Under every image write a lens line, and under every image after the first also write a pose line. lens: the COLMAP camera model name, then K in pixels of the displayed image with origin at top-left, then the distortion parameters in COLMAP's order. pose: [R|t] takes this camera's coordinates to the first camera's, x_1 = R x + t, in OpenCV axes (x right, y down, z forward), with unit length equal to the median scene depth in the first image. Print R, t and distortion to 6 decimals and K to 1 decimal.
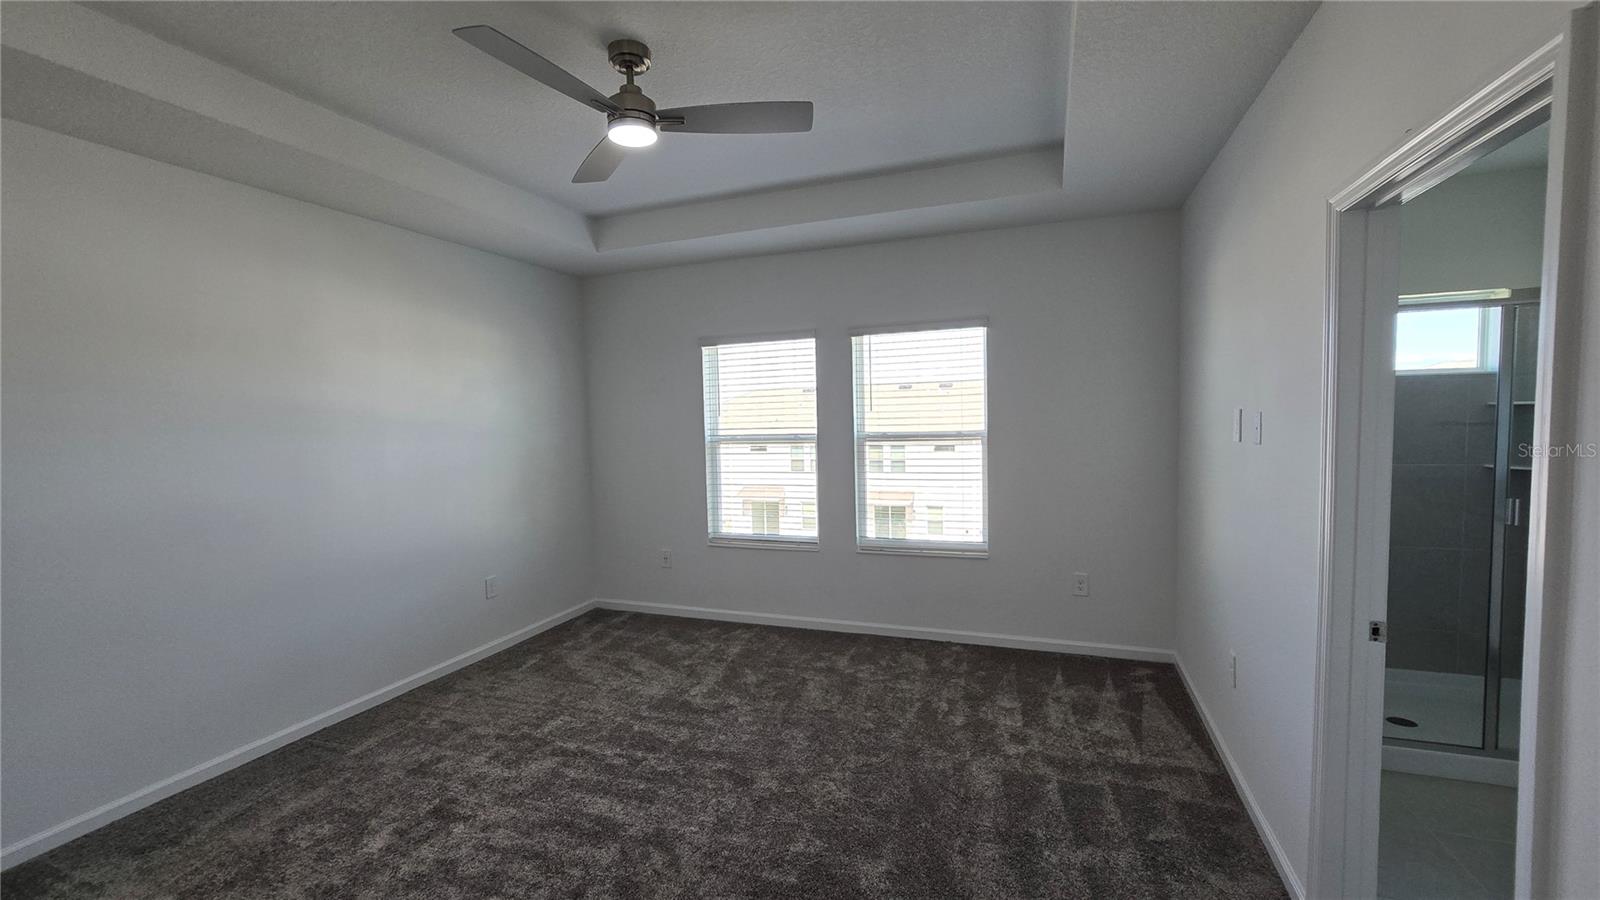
lens RADIAL K [[658.9, 0, 800.3], [0, 658.9, 451.2], [0, 0, 1]] dist [-0.004036, 0.001576]
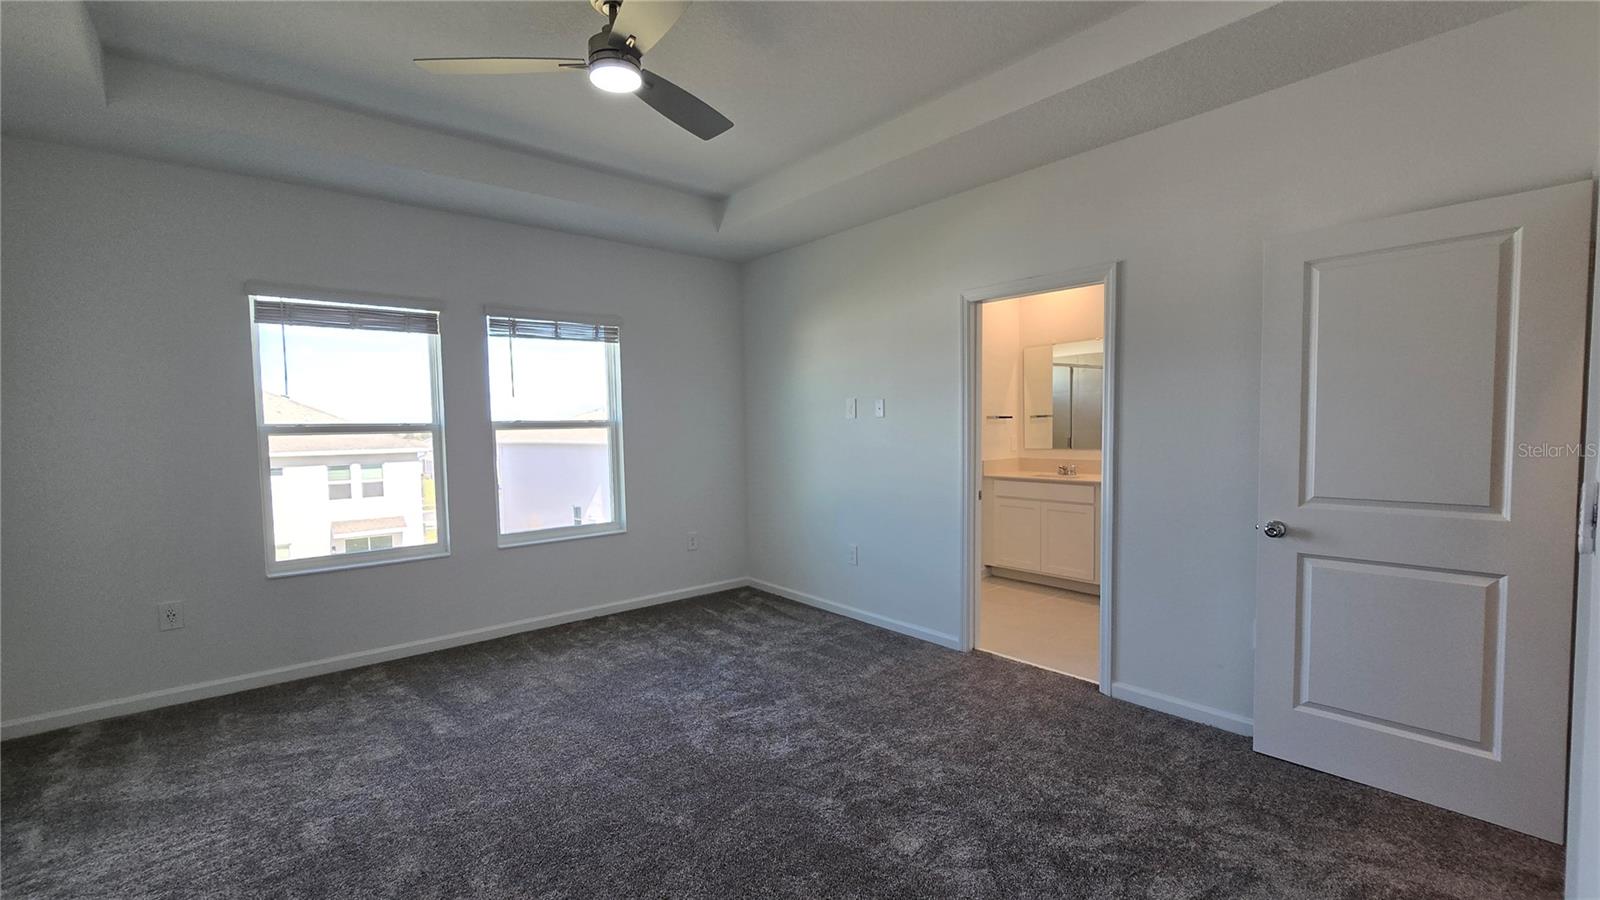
lens RADIAL K [[658.9, 0, 804.2], [0, 658.9, 450.1], [0, 0, 1]] dist [-0.004036, 0.001576]
pose [[0.484878, -0.016999, 0.874416, -0.746409], [0.050209, 0.998703, -0.008426, 0.062883], [-0.873139, 0.047989, 0.485103, 0.244815]]
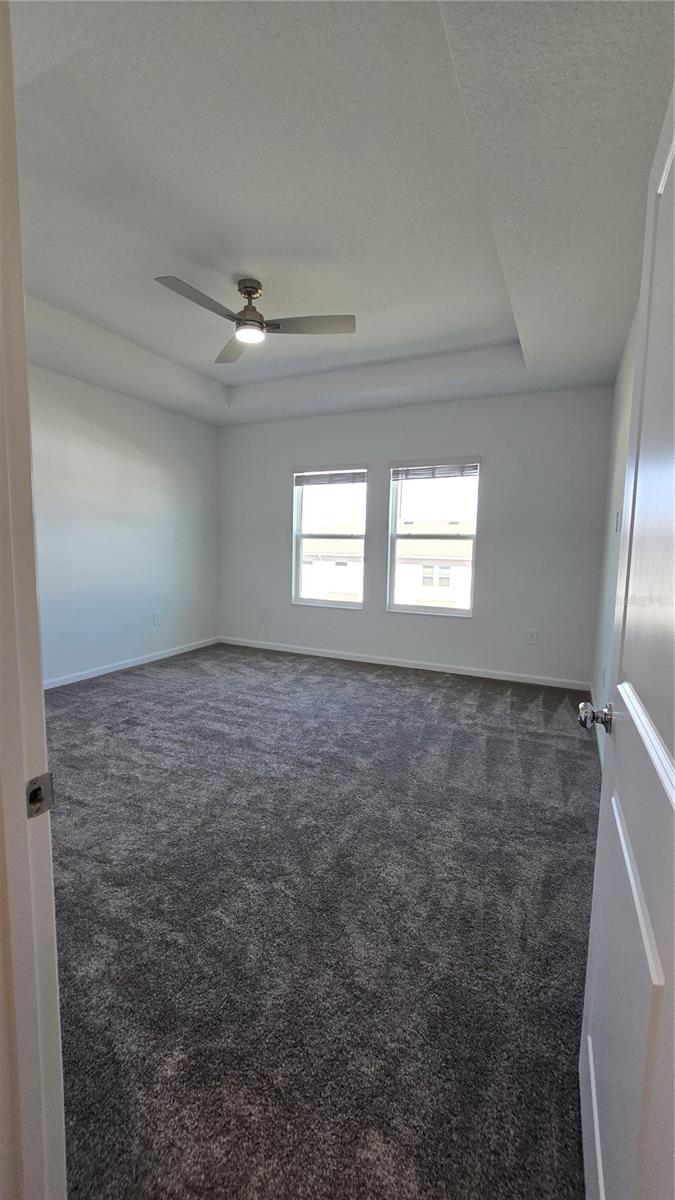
lens RADIAL K [[494.1, 0, 324.8], [0, 494.1, 591.7], [0, 0, 1]] dist [-0.004036, 0.001576]
pose [[0.993696, 0.053161, -0.098703, 0.077968], [-0.048908, 0.997788, 0.045023, 0.090556], [0.100878, -0.039912, 0.994098, -0.218707]]
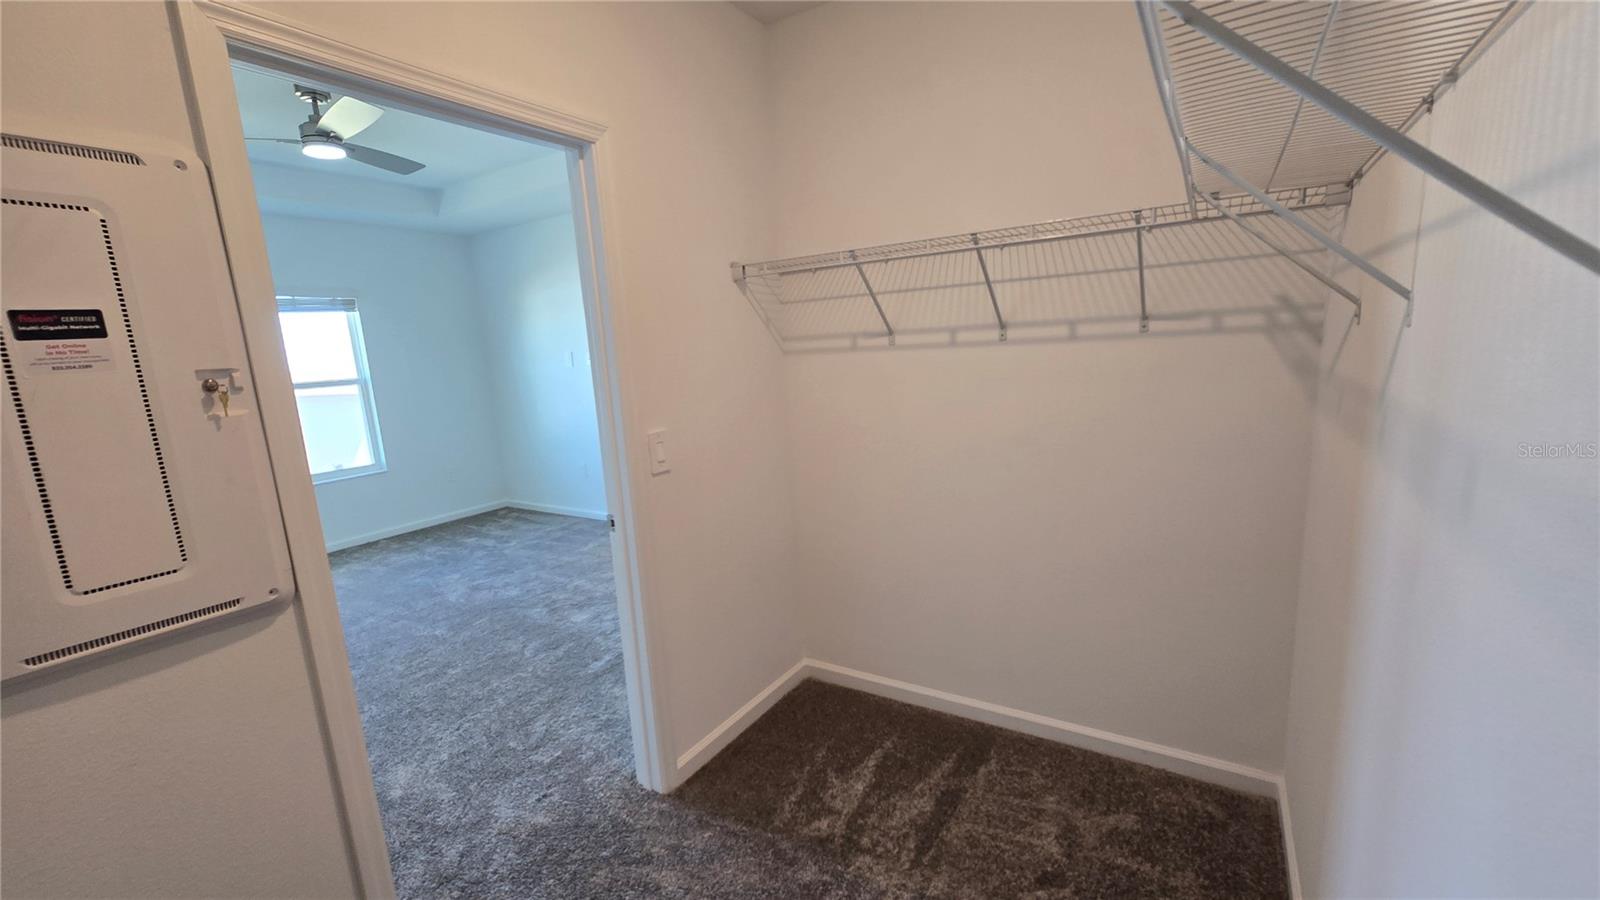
lens RADIAL K [[658.9, 0, 802.9], [0, 658.9, 454.0], [0, 0, 1]] dist [-0.004036, 0.001576]
pose [[0.209760, -0.150622, 0.966082, -1.133907], [0.109693, 0.985451, 0.129825, 0.060849], [-0.971580, 0.078740, 0.223230, -0.181566]]
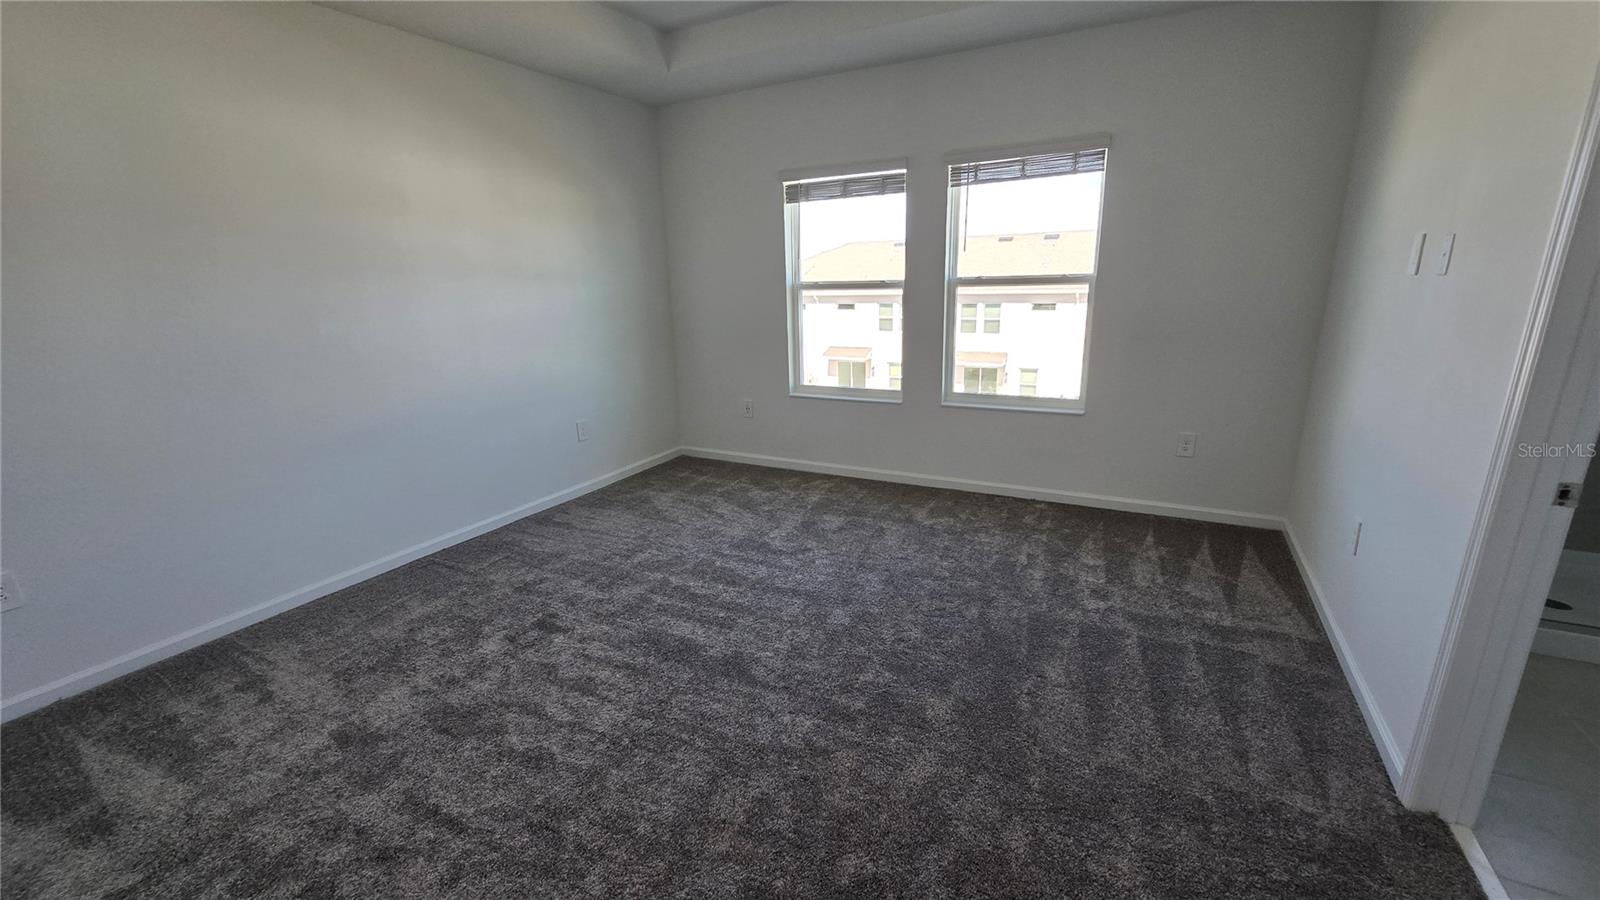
lens RADIAL K [[658.9, 0, 800.6], [0, 658.9, 455.6], [0, 0, 1]] dist [-0.004036, 0.001576]
pose [[0.991388, 0.033167, -0.126684, 0.008740], [-0.005336, 0.976822, 0.213985, 0.028442], [0.130845, -0.211466, 0.968587, 0.039648]]
